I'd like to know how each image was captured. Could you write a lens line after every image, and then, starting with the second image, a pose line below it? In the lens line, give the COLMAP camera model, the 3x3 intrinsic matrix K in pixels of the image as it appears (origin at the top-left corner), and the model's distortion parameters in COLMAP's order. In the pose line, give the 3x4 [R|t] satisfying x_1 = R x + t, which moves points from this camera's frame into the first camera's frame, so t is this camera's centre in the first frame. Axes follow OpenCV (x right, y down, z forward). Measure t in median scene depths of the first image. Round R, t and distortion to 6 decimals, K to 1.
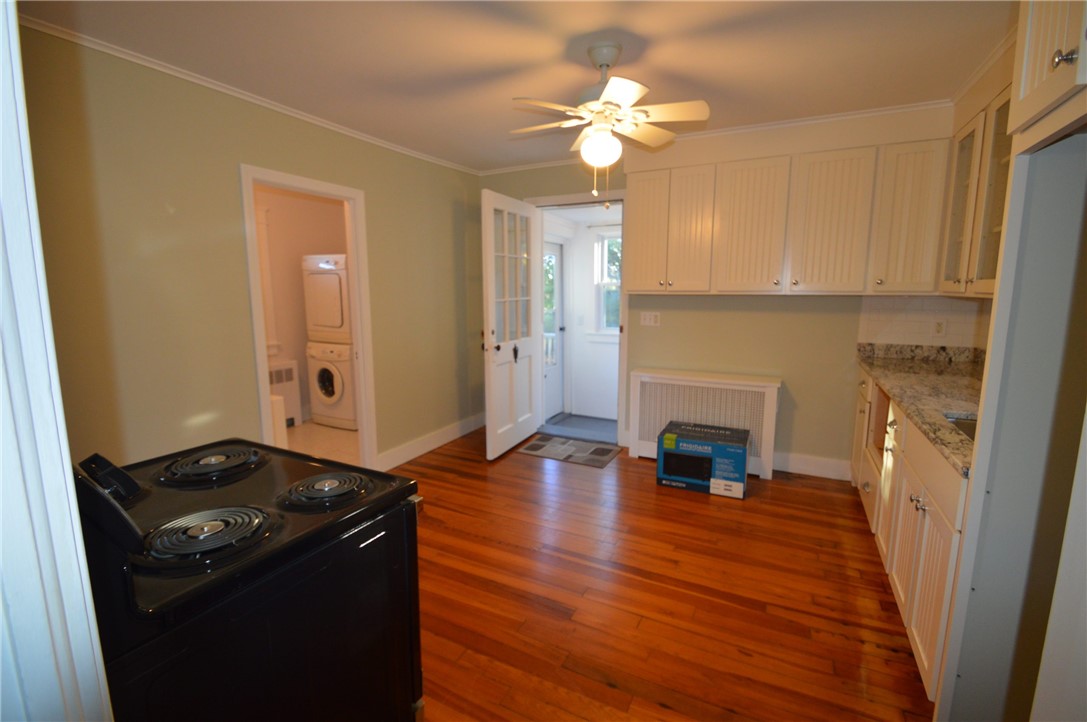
lens RADIAL K [[483.2, 0, 540.6], [0, 483.2, 358.8], [0, 0, 1]] dist [0.013155, -0.015831]
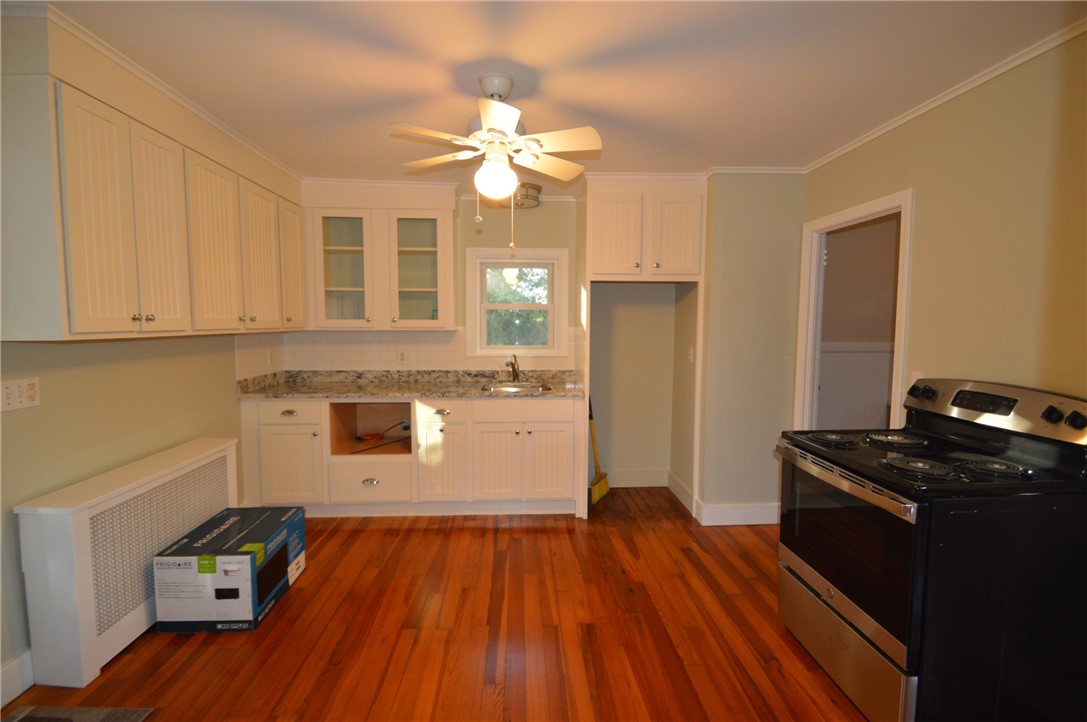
lens RADIAL K [[483.2, 0, 540.6], [0, 483.2, 358.8], [0, 0, 1]] dist [0.013155, -0.015831]
pose [[-0.503226, -0.067194, 0.861539, -0.438464], [0.121632, 0.981540, 0.147599, -0.130360], [-0.855552, 0.179067, -0.485763, 0.846639]]
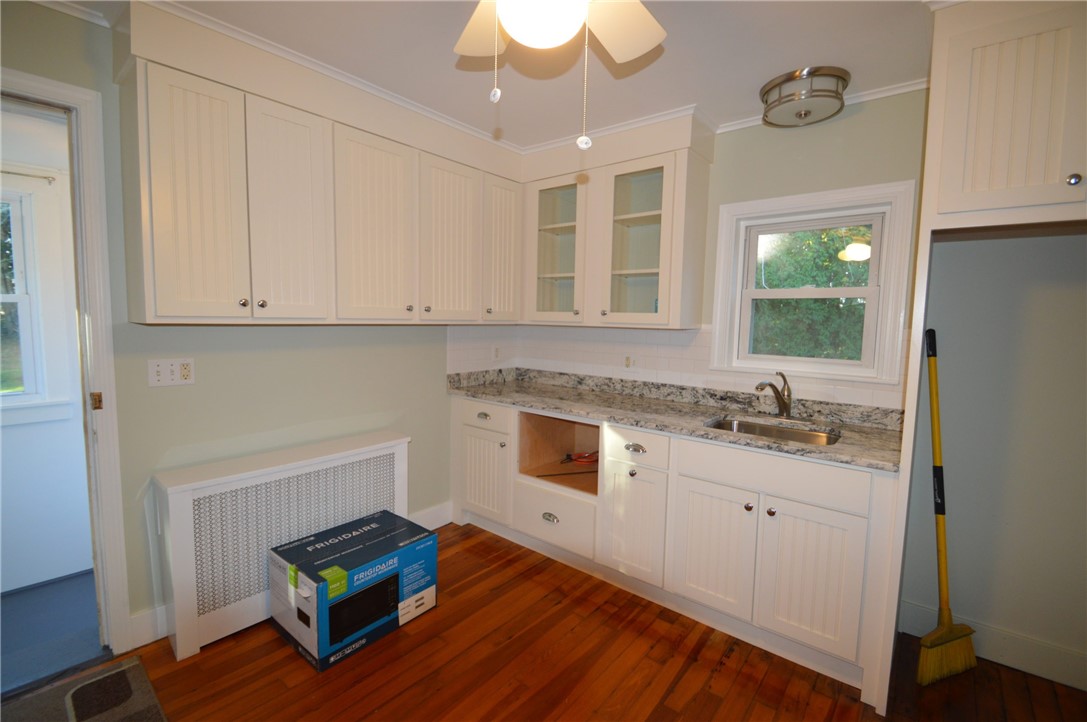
lens RADIAL K [[483.2, 0, 540.6], [0, 483.2, 358.8], [0, 0, 1]] dist [0.013155, -0.015831]
pose [[0.215237, -0.079323, 0.973335, -0.190702], [0.122042, 0.991067, 0.053780, -0.081526], [-0.968906, 0.107213, 0.222995, 0.551316]]
